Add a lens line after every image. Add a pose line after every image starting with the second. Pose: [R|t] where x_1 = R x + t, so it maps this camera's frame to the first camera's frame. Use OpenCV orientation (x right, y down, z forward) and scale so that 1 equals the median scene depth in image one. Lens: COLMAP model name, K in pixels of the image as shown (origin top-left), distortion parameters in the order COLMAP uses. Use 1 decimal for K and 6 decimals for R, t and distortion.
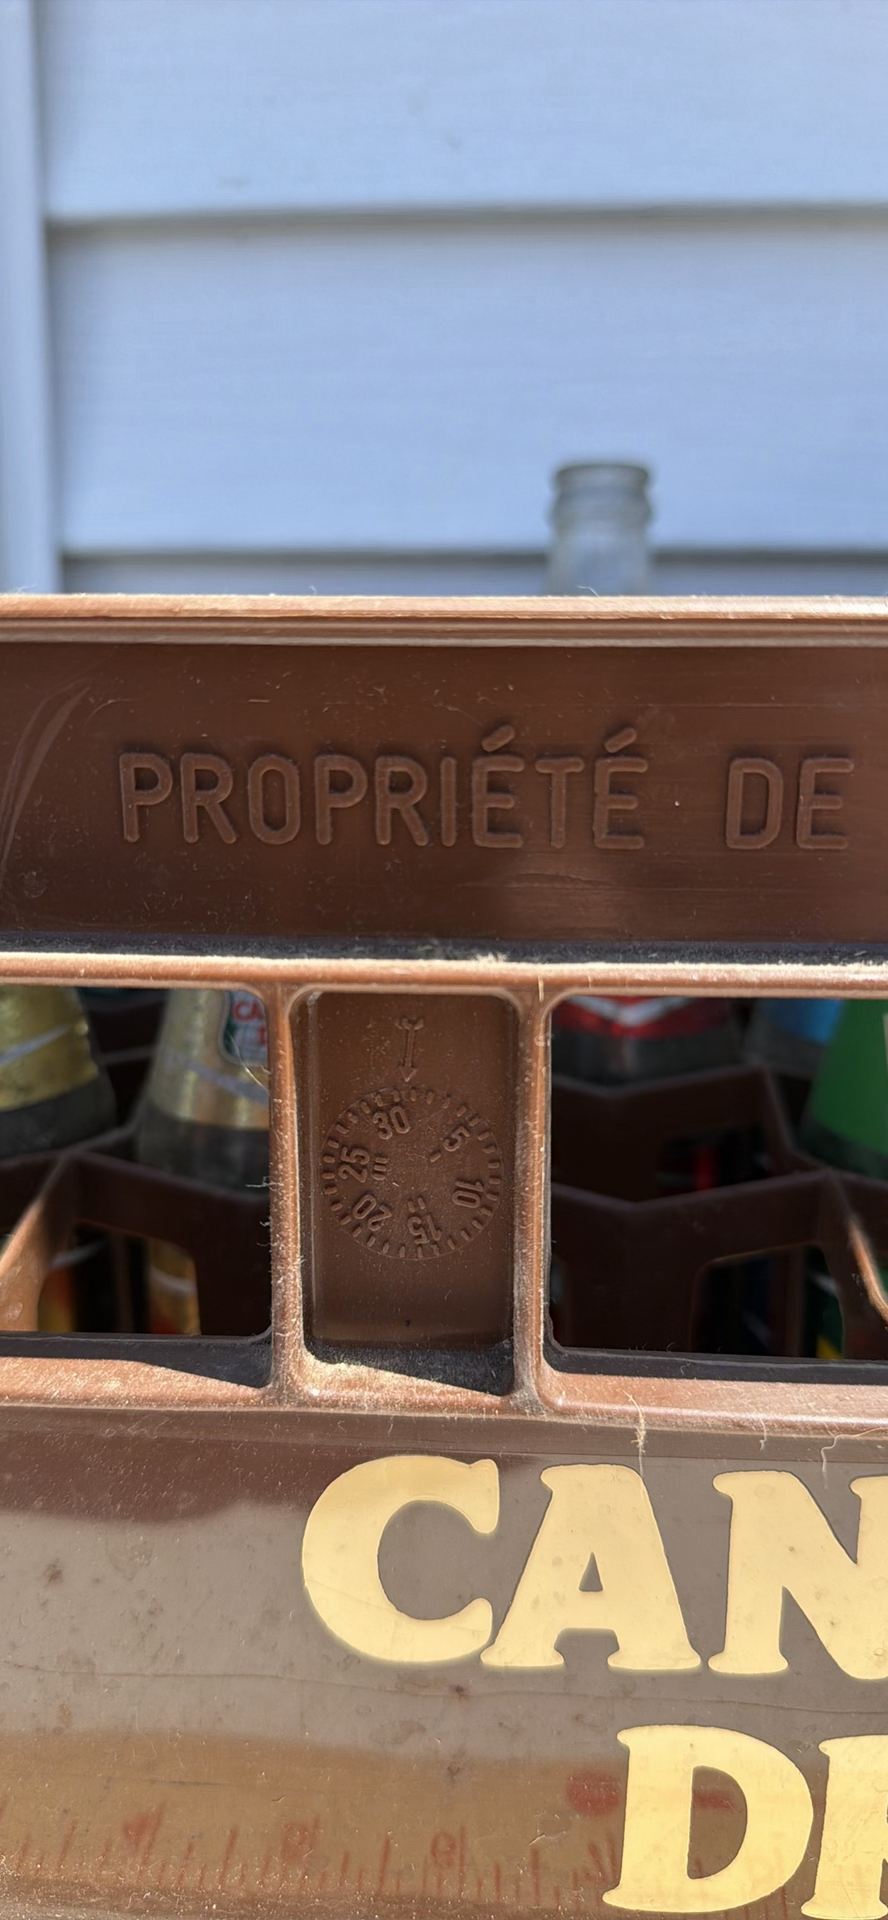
lens RADIAL K [[1390.1, 0, 447.0], [0, 1390.1, 957.8], [0, 0, 1]] dist [-0.003323, -0.087170]
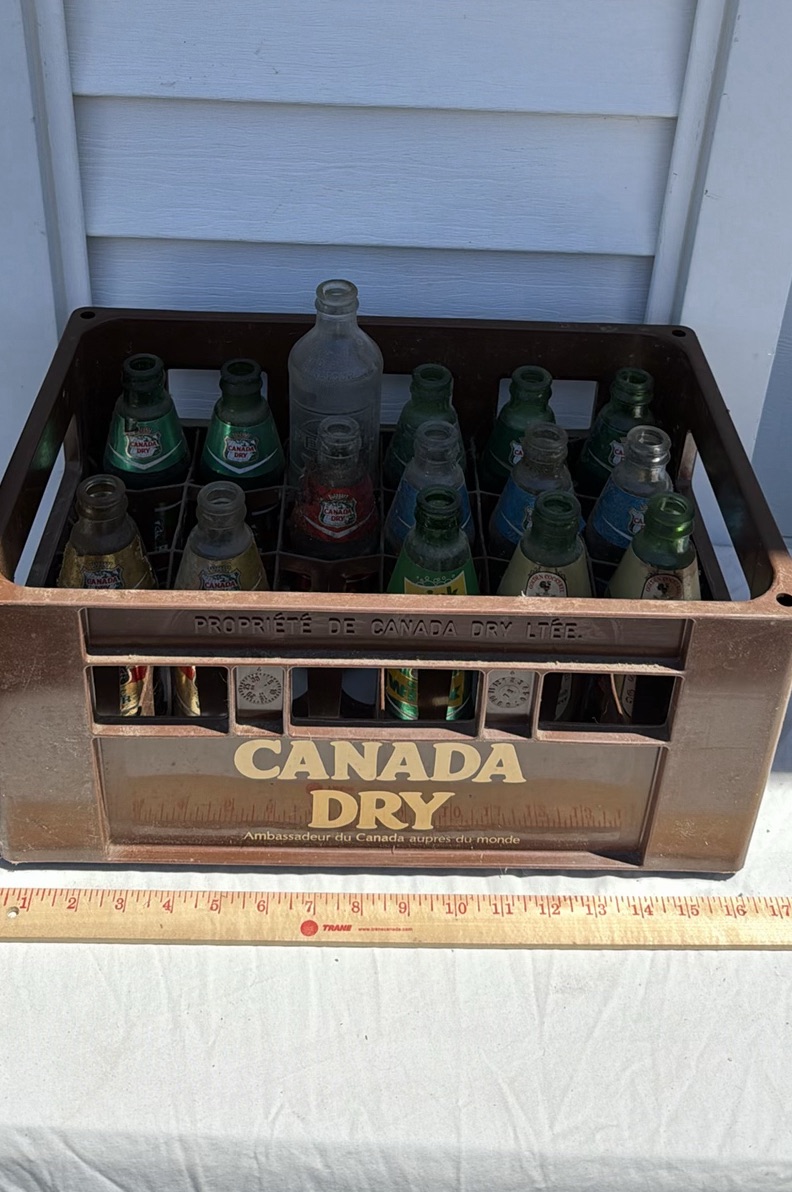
lens RADIAL K [[1301.0, 0, 396.0], [0, 1301.0, 281.7], [0, 0, 1]] dist [0.028167, -0.020237]
pose [[0.996395, -0.002851, 0.084789, 0.054389], [-0.022540, 0.954619, 0.296977, -2.203155], [-0.081788, -0.297817, 0.951113, -2.452931]]
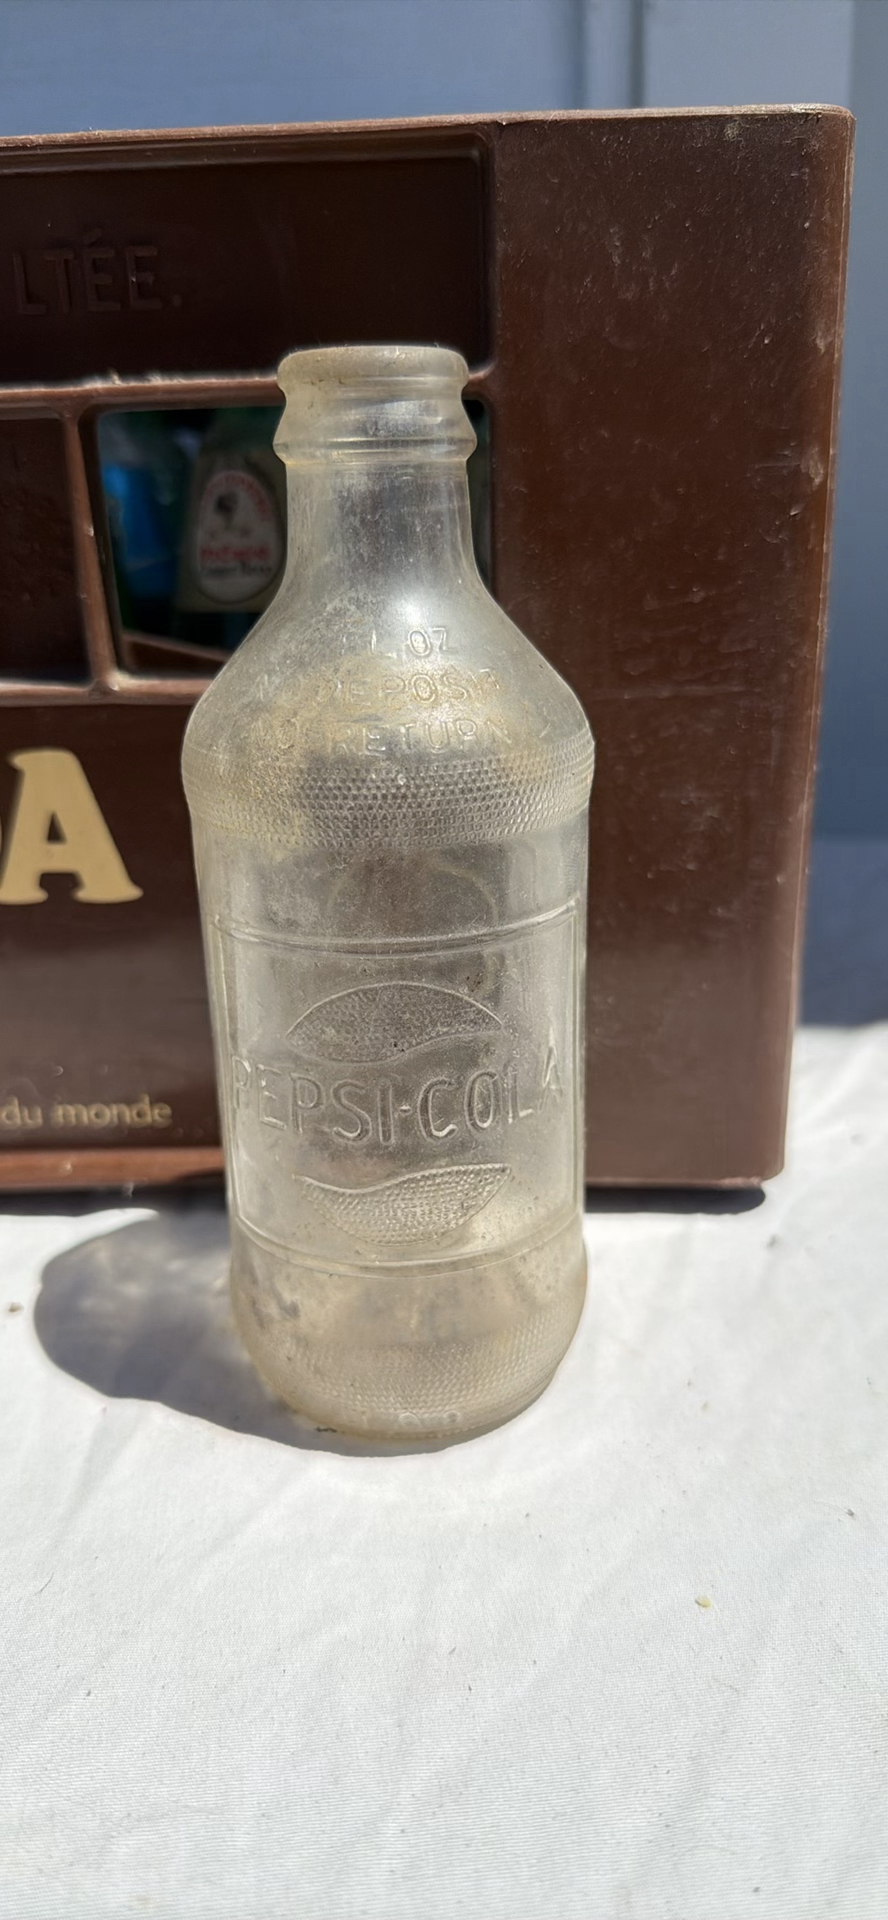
lens RADIAL K [[1303.3, 0, 451.3], [0, 1303.3, 962.6], [0, 0, 1]] dist [0.007343, -0.103180]
pose [[0.998783, -0.041595, 0.026485, 1.131659], [0.037153, 0.987921, 0.150439, 0.402143], [-0.032422, -0.149272, 0.988264, -0.526008]]
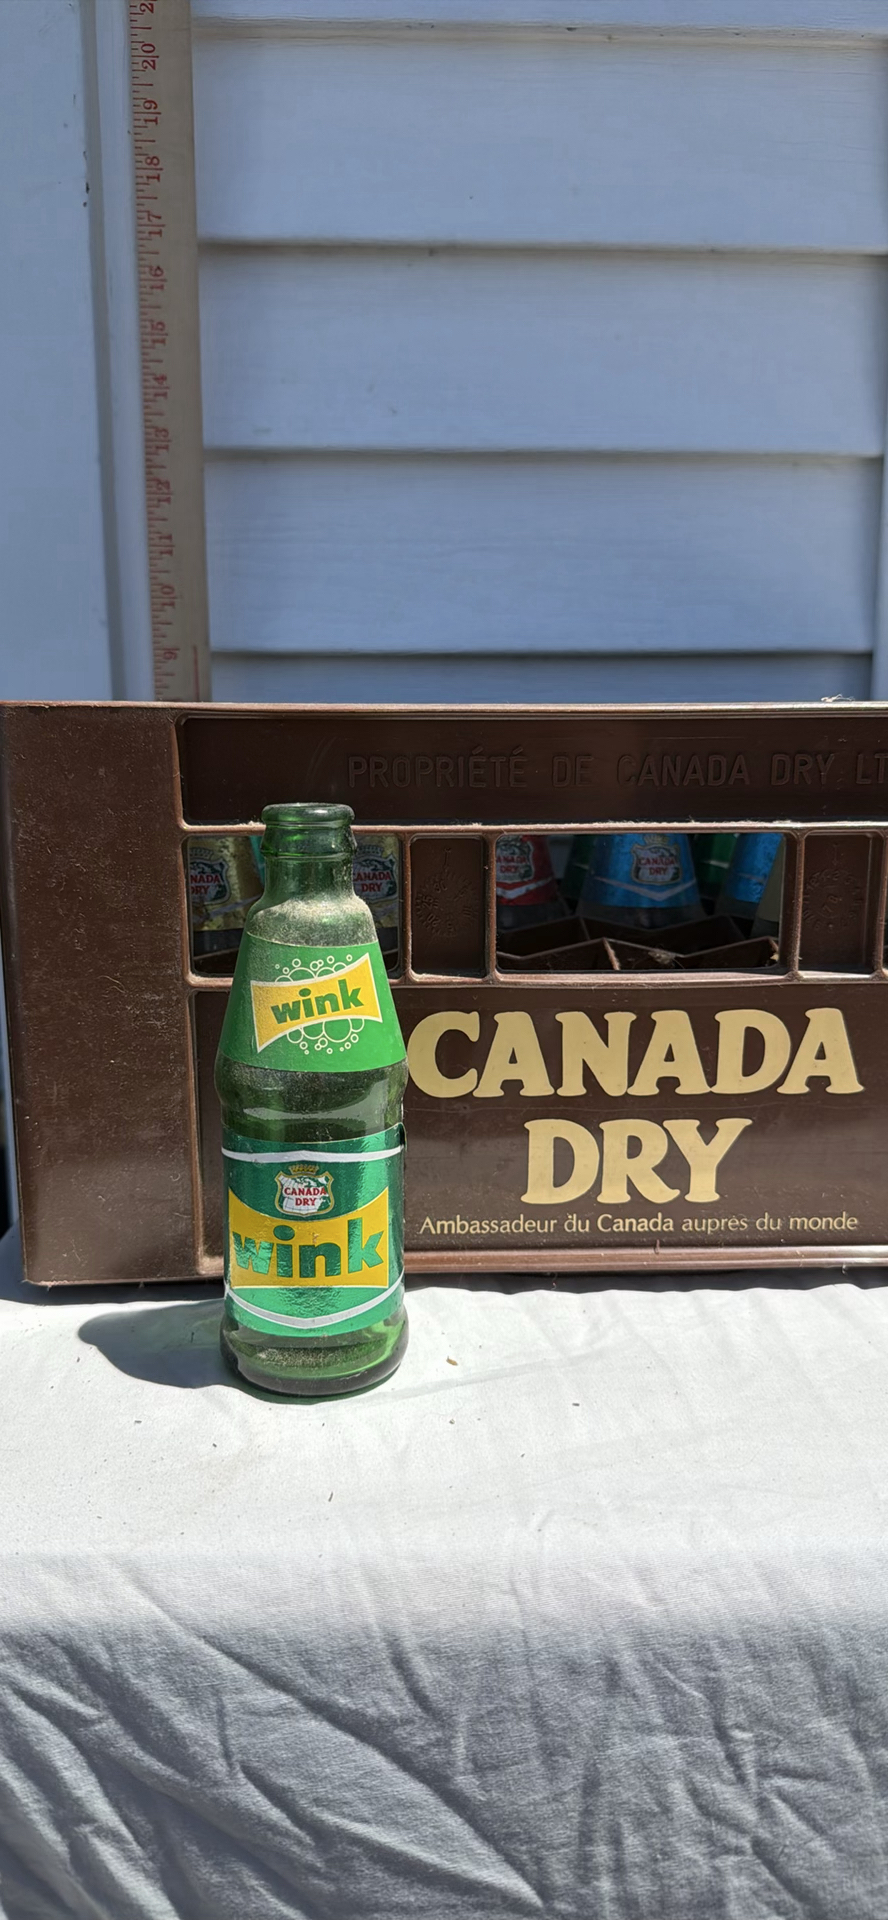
lens RADIAL K [[1289.2, 0, 445.7], [0, 1289.2, 961.7], [0, 0, 1]] dist [0.136372, -0.204663]
pose [[0.994488, -0.023667, 0.102145, -0.288573], [0.025739, 0.999488, -0.019020, 0.308427], [-0.101642, 0.021544, 0.994588, -1.552441]]
